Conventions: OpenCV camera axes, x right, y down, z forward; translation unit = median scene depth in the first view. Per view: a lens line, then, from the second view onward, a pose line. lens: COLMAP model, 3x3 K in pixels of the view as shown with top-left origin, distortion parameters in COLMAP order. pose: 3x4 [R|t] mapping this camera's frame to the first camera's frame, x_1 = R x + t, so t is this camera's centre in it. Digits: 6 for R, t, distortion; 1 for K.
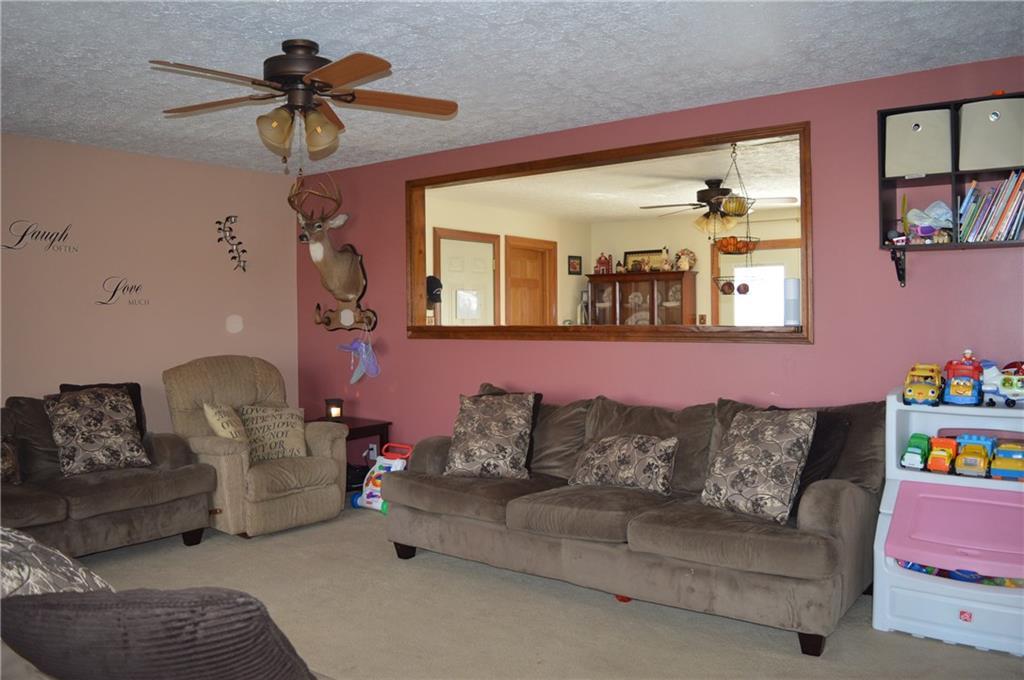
lens RADIAL K [[816.9, 0, 511.4], [0, 816.9, 335.8], [0, 0, 1]] dist [-0.097438, 0.028339]
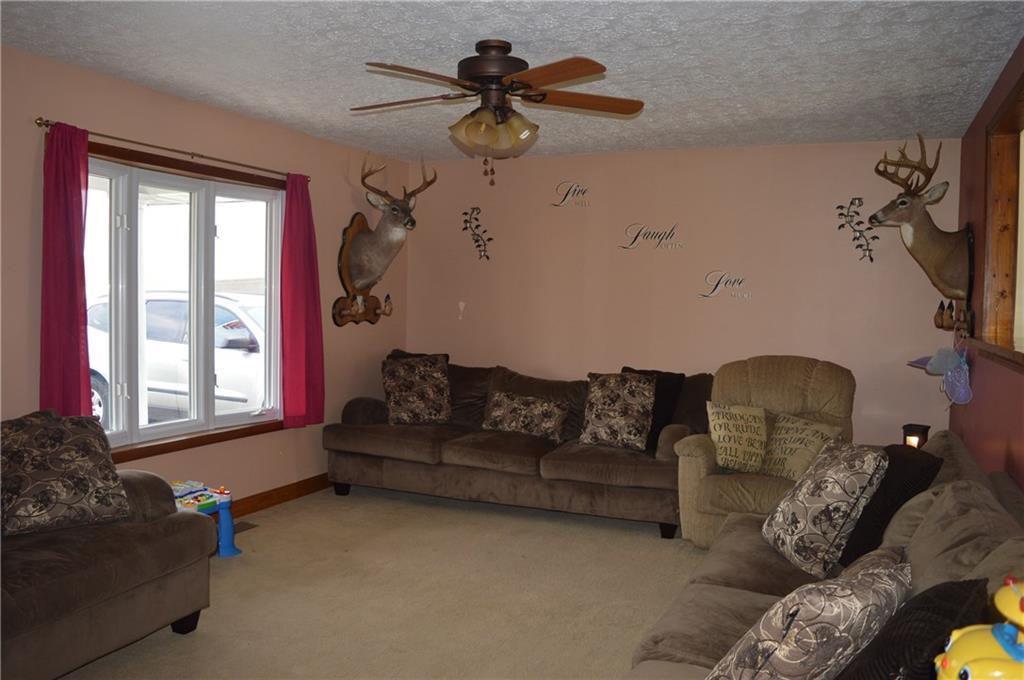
lens RADIAL K [[816.9, 0, 511.4], [0, 816.9, 335.8], [0, 0, 1]] dist [-0.097438, 0.028339]
pose [[0.238163, 0.059695, -0.969389, 0.545000], [-0.043815, 0.997754, 0.050677, -0.036861], [0.970236, 0.030405, 0.240244, 0.575253]]
